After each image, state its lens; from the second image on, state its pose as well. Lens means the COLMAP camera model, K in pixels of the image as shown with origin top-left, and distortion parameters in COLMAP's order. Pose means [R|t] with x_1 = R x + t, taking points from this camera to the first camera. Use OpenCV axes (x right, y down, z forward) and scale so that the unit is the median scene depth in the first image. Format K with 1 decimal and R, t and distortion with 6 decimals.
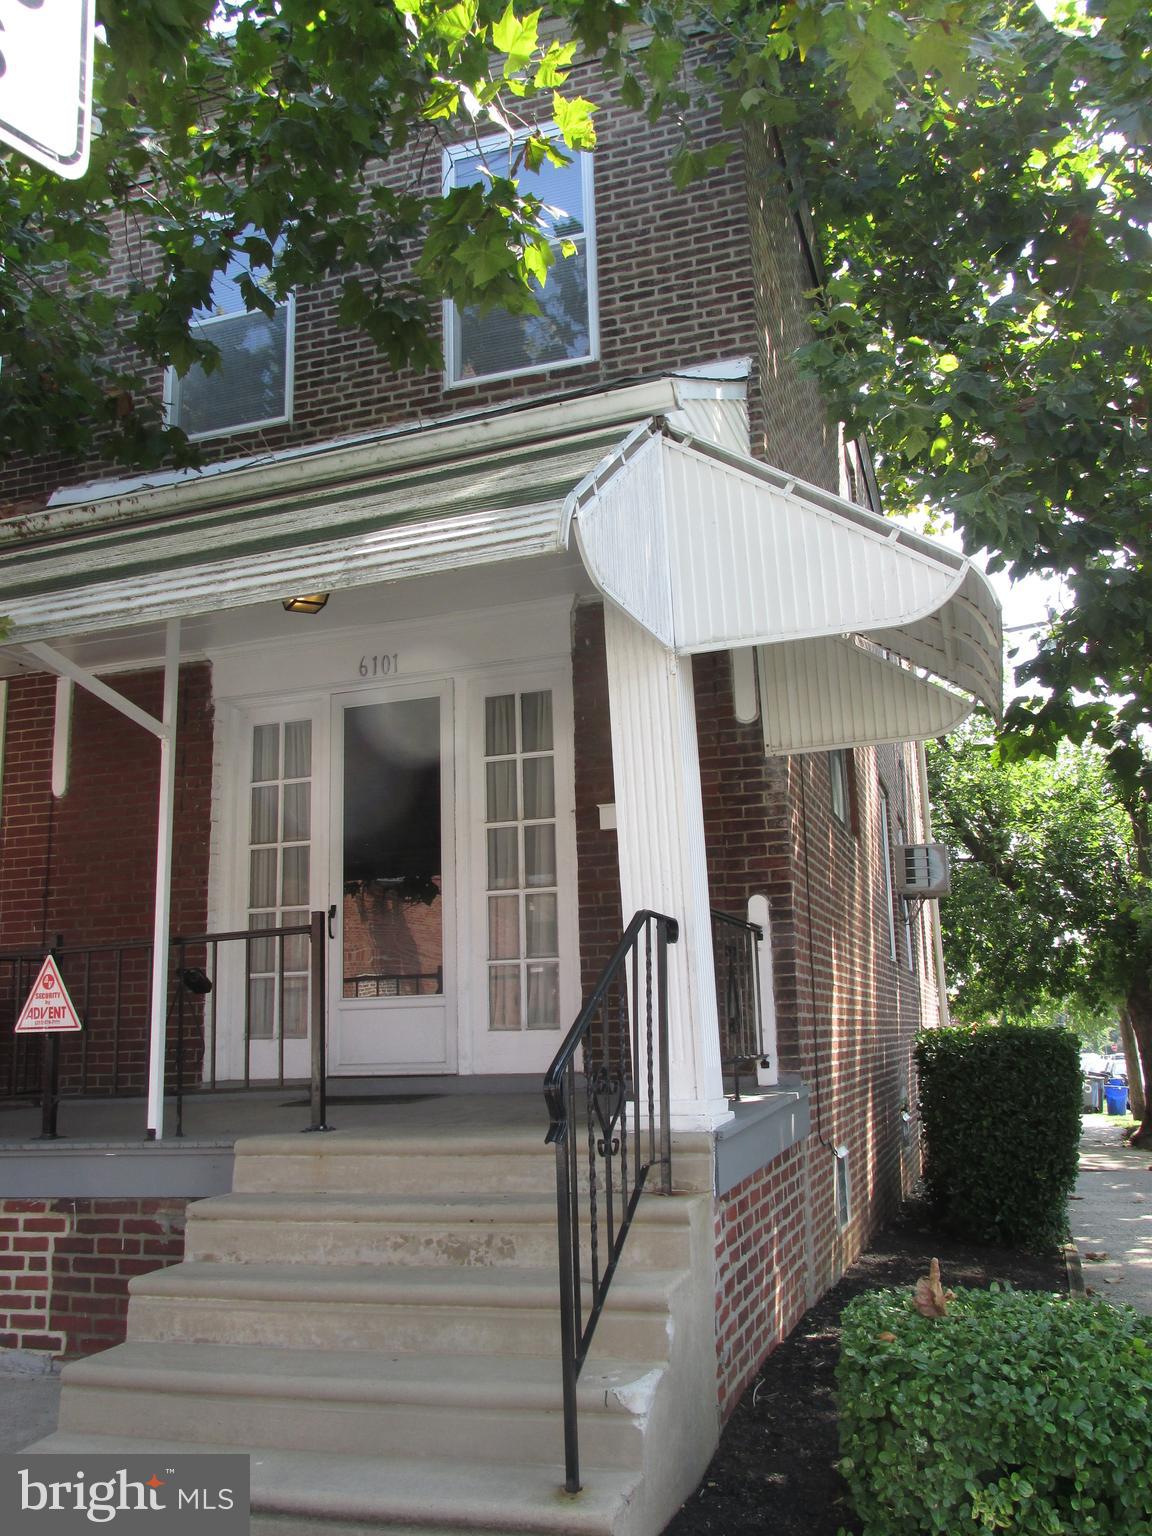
lens RADIAL K [[1281.9, 0, 573.8], [0, 1281.9, 770.9], [0, 0, 1]] dist [-0.014530, -0.006181]
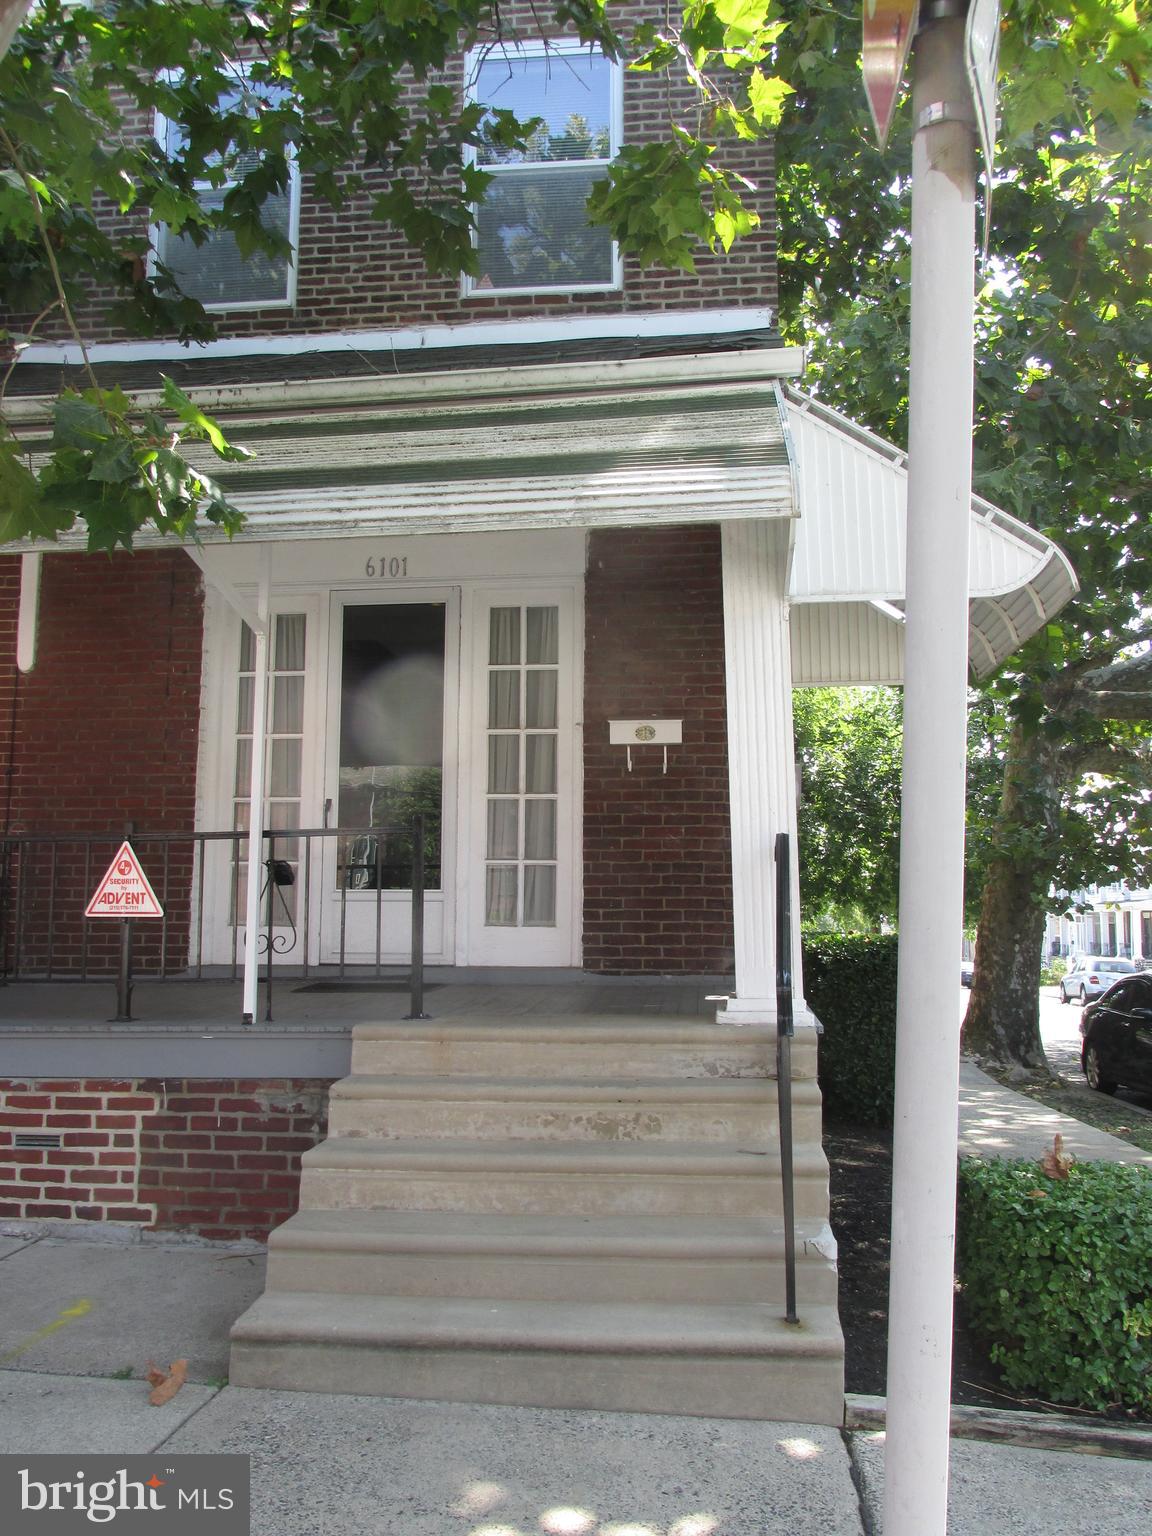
lens RADIAL K [[1281.9, 0, 579.5], [0, 1281.9, 768.1], [0, 0, 1]] dist [-0.014530, -0.006181]
pose [[0.977332, 0.058113, 0.203583, -0.269867], [-0.074653, 0.994421, 0.074525, -0.014825], [-0.198116, -0.088034, 0.976217, -0.047926]]
